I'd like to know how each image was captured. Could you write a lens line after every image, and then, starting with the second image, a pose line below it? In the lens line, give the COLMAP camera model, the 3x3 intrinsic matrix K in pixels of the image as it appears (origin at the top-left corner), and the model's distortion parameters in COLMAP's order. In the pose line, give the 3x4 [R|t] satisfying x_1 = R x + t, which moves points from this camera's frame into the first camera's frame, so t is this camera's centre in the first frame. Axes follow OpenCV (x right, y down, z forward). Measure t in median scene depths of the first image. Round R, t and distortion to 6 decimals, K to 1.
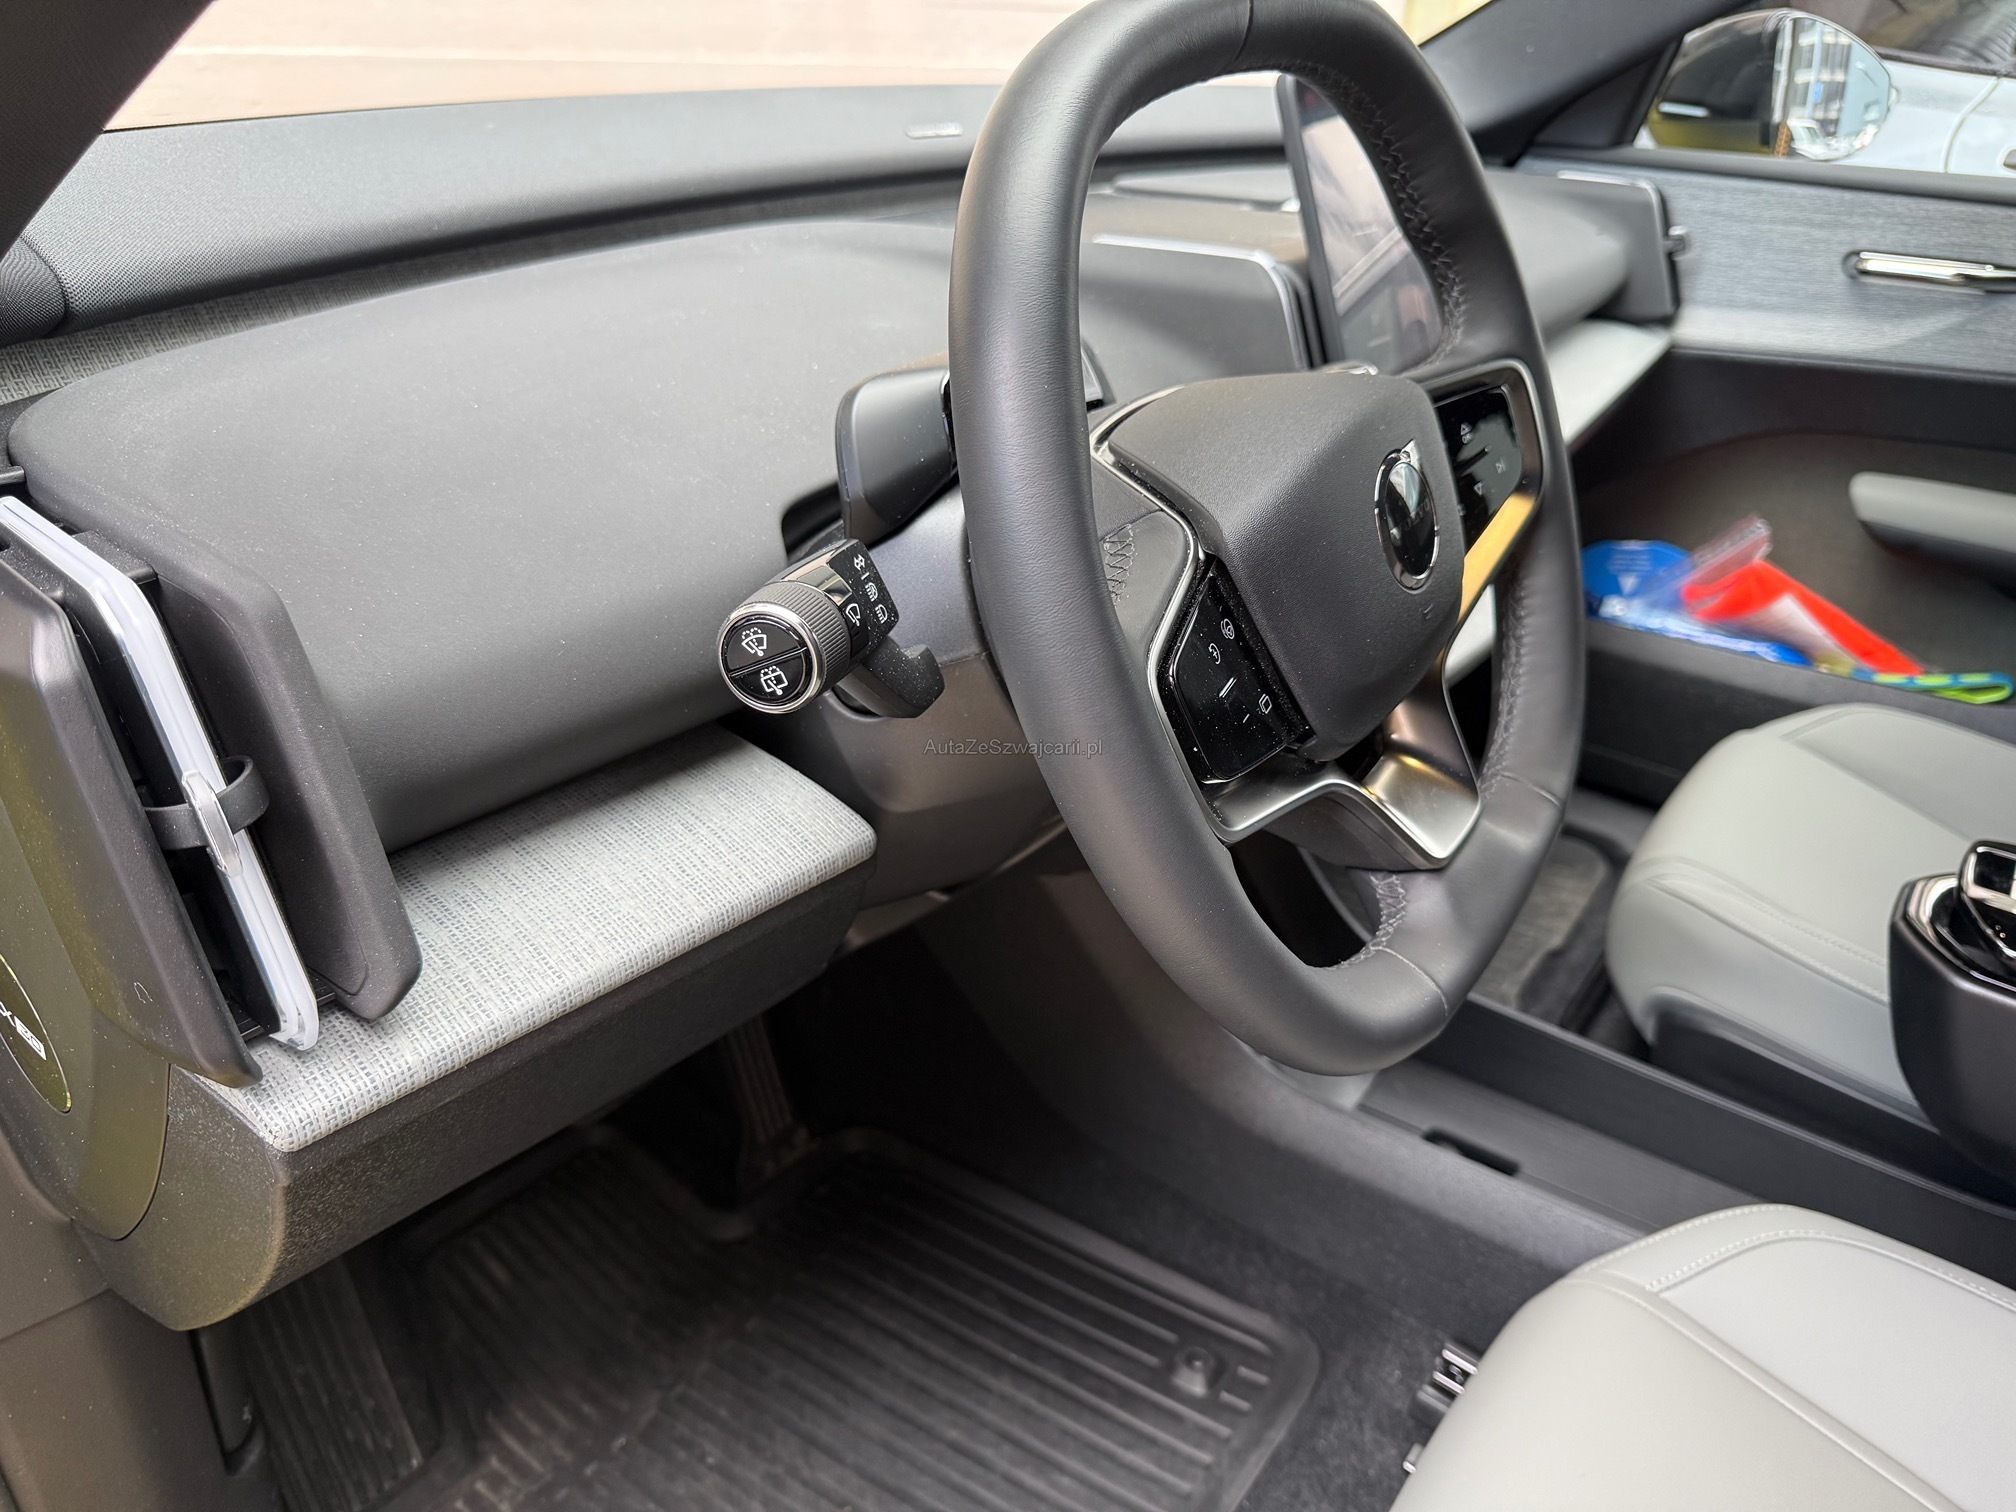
lens RADIAL K [[1450.8, 0, 1008.0], [0, 1450.8, 756.0], [0, 0, 1]] dist [0.005521, -0.004089]
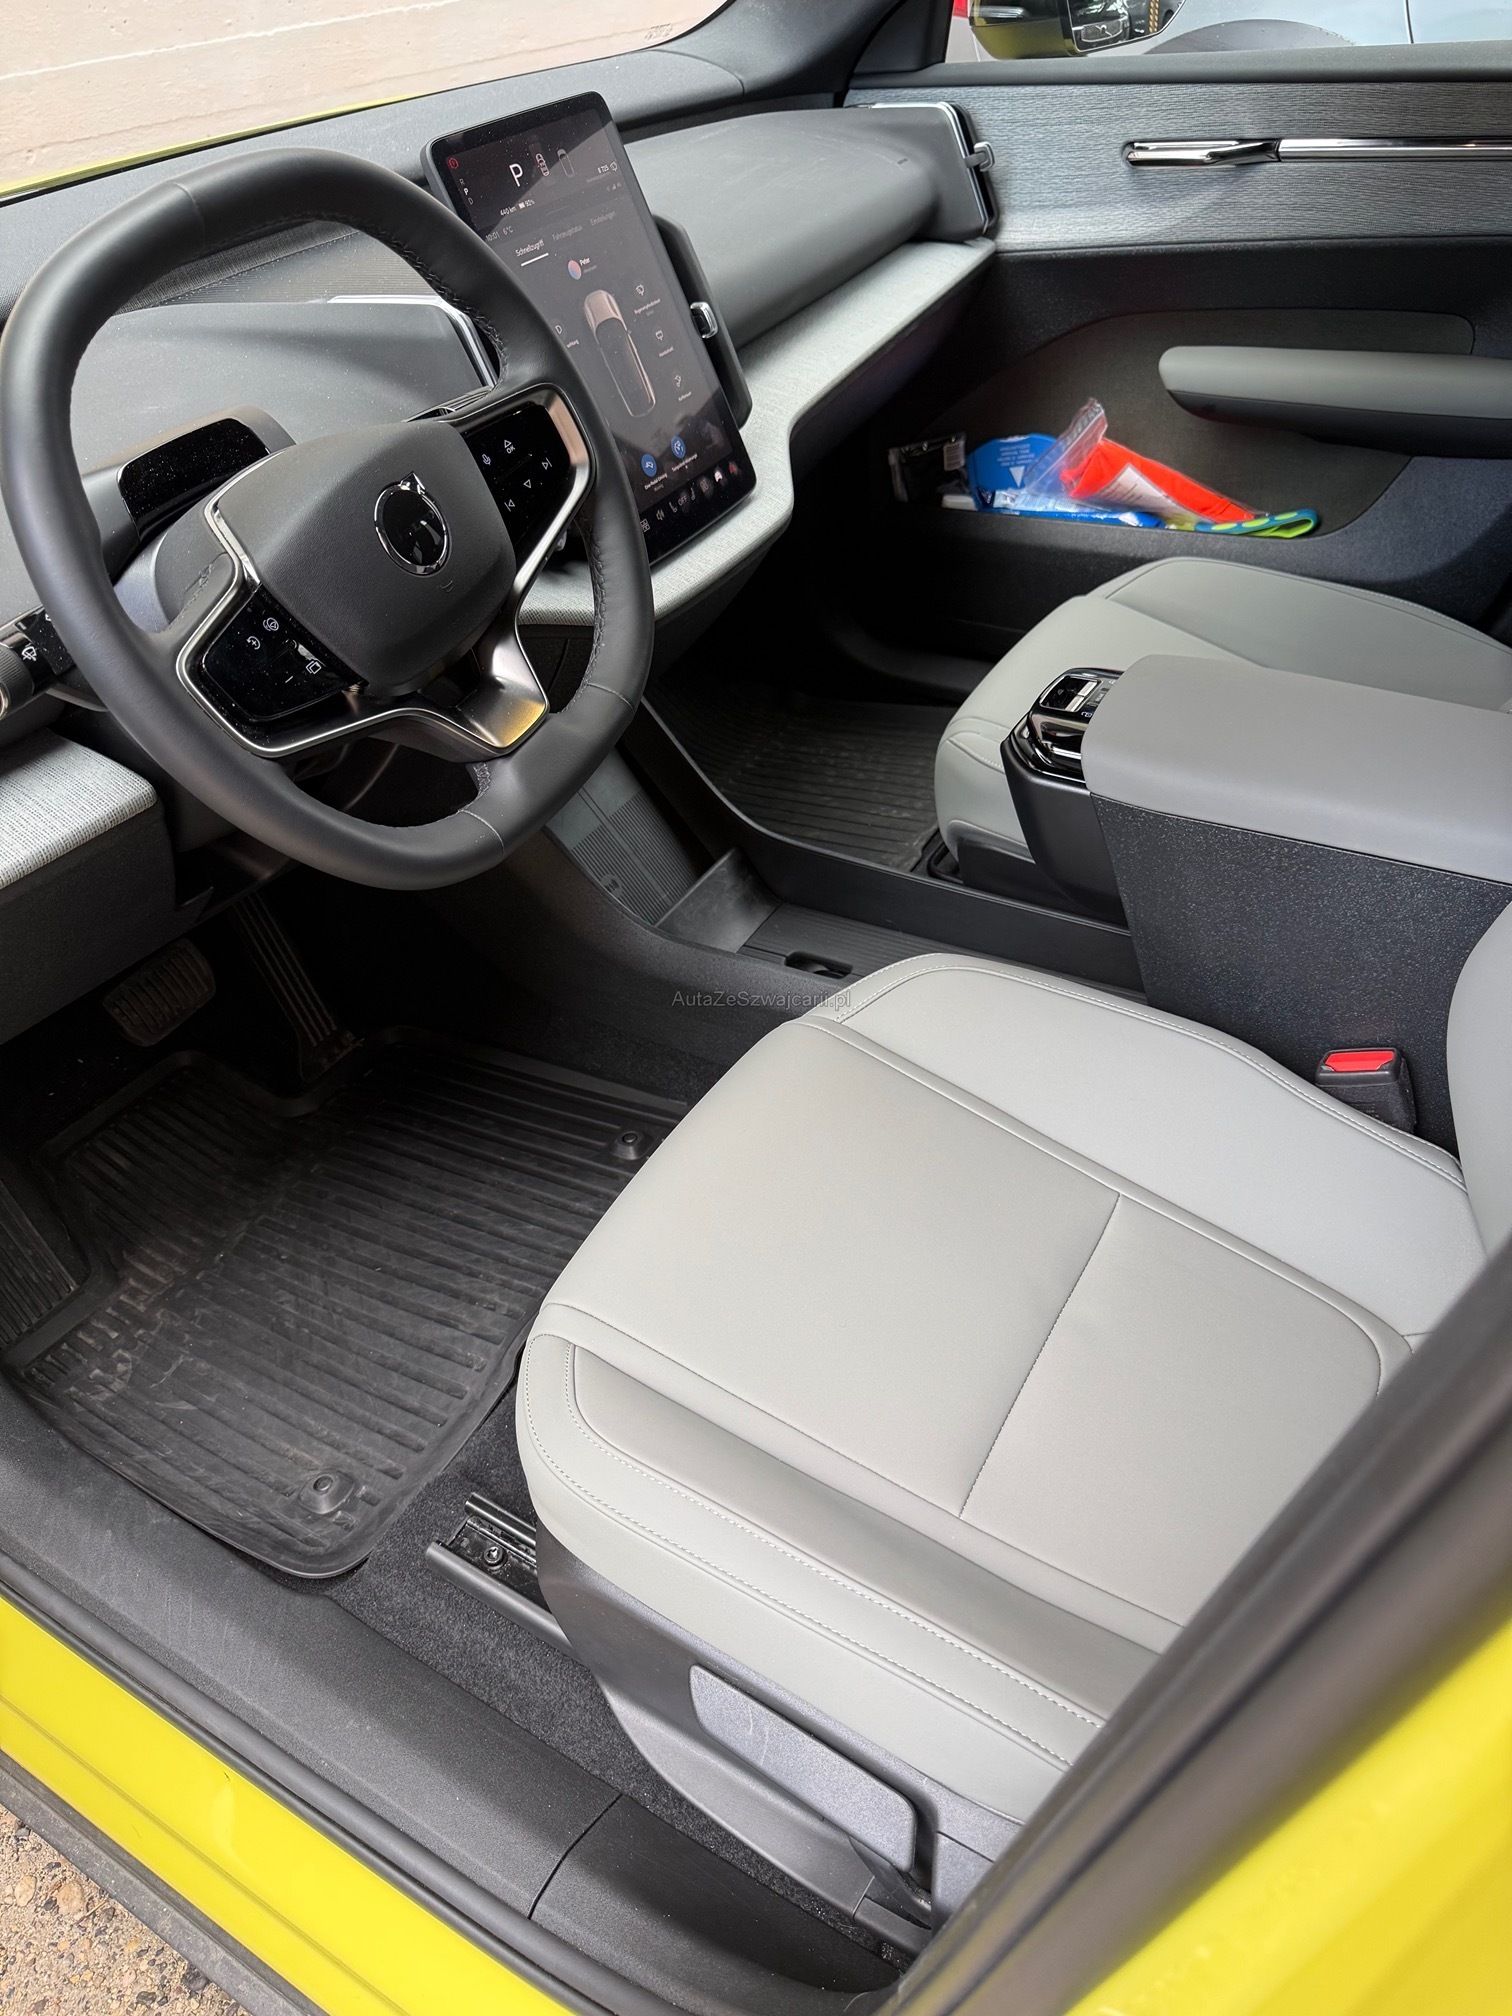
lens RADIAL K [[1618.0, 0, 987.0], [0, 1618.0, 1017.0], [0, 0, 1]] dist [0.117657, -0.199926]
pose [[0.987900, -0.154548, -0.013018, 0.492659], [0.154078, 0.968363, 0.196298, 0.054116], [-0.017731, -0.195928, 0.980458, -0.488691]]
